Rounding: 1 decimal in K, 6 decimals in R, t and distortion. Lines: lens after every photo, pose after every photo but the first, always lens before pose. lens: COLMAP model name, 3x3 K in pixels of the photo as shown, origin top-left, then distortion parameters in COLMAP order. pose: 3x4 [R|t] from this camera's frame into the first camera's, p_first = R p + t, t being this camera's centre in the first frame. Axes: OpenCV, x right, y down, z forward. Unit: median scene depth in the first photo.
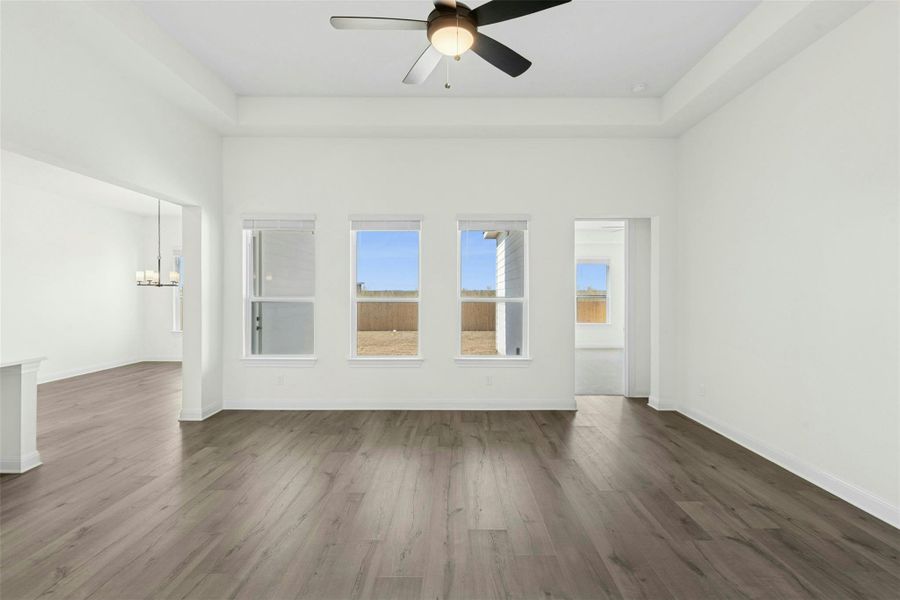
lens RADIAL K [[410.1, 0, 450.2], [0, 410.1, 295.8], [0, 0, 1]] dist [0.004849, 0.000032]
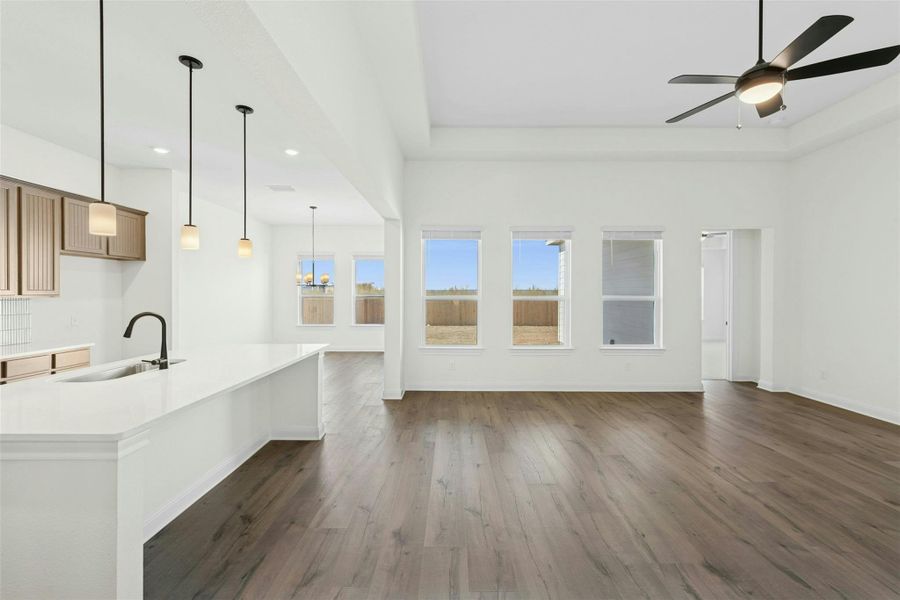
lens RADIAL K [[364.5, 0, 451.8], [0, 364.5, 297.2], [0, 0, 1]] dist [0.000698, -0.000382]
pose [[0.999974, 0.002814, 0.006608, -0.419712], [-0.002860, 0.999971, 0.007007, -0.000549], [-0.006588, -0.007025, 0.999954, -0.051227]]
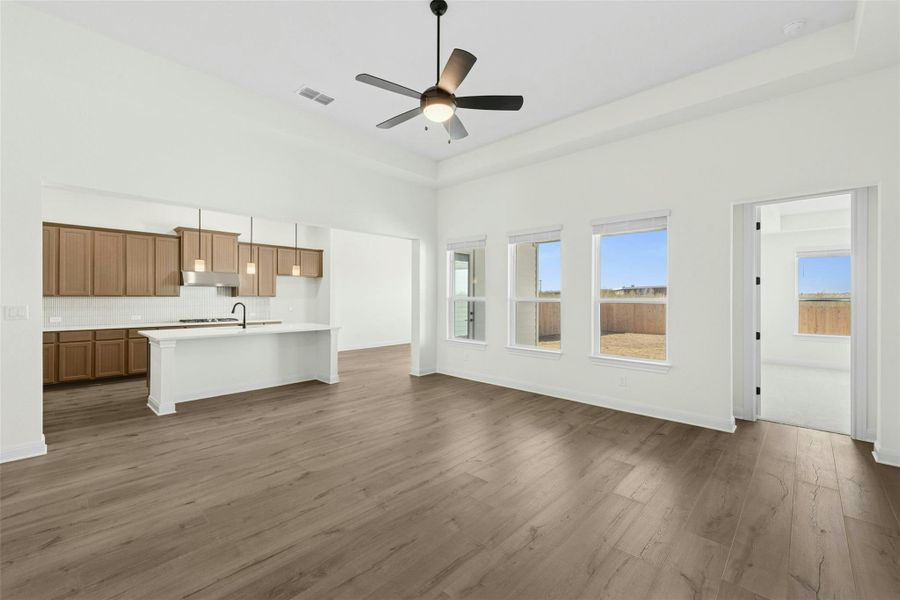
lens RADIAL K [[374.8, 0, 453.0], [0, 374.8, 297.0], [0, 0, 1]] dist [0.009520, -0.000106]
pose [[0.735454, 0.003075, -0.677568, 0.401063], [-0.006864, 0.999972, -0.002913, 0.006102], [0.677540, 0.006793, 0.735454, 0.041576]]
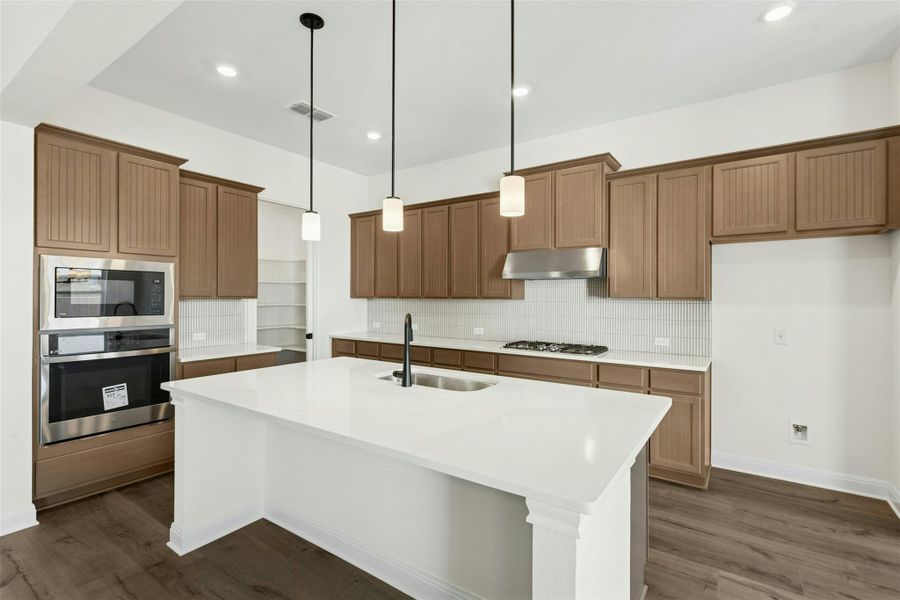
lens RADIAL K [[418.8, 0, 450.0], [0, 418.8, 300.0], [0, 0, 1]] dist [0.001254, -0.000060]
pose [[-0.565969, 0.003329, -0.824420, -0.467488], [-0.006424, 0.999944, 0.008448, 0.003936], [0.824401, 0.010077, -0.565916, 0.737099]]
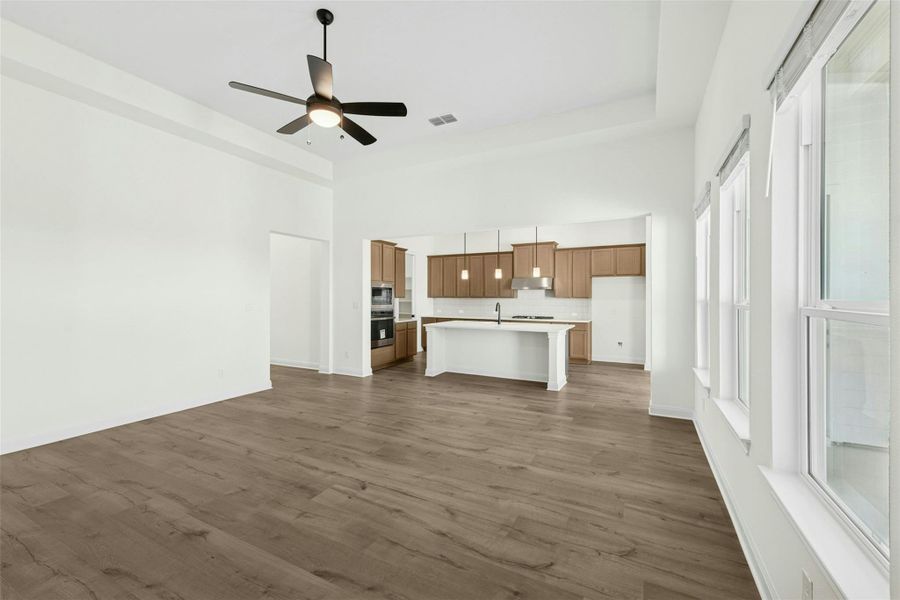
lens RADIAL K [[364.5, 0, 451.8], [0, 364.5, 297.2], [0, 0, 1]] dist [0.000698, -0.000382]
pose [[-0.448953, -0.000918, -0.893555, 0.417253], [-0.006349, 0.999978, 0.002163, 0.002893], [0.893533, 0.006644, -0.448949, 0.870692]]
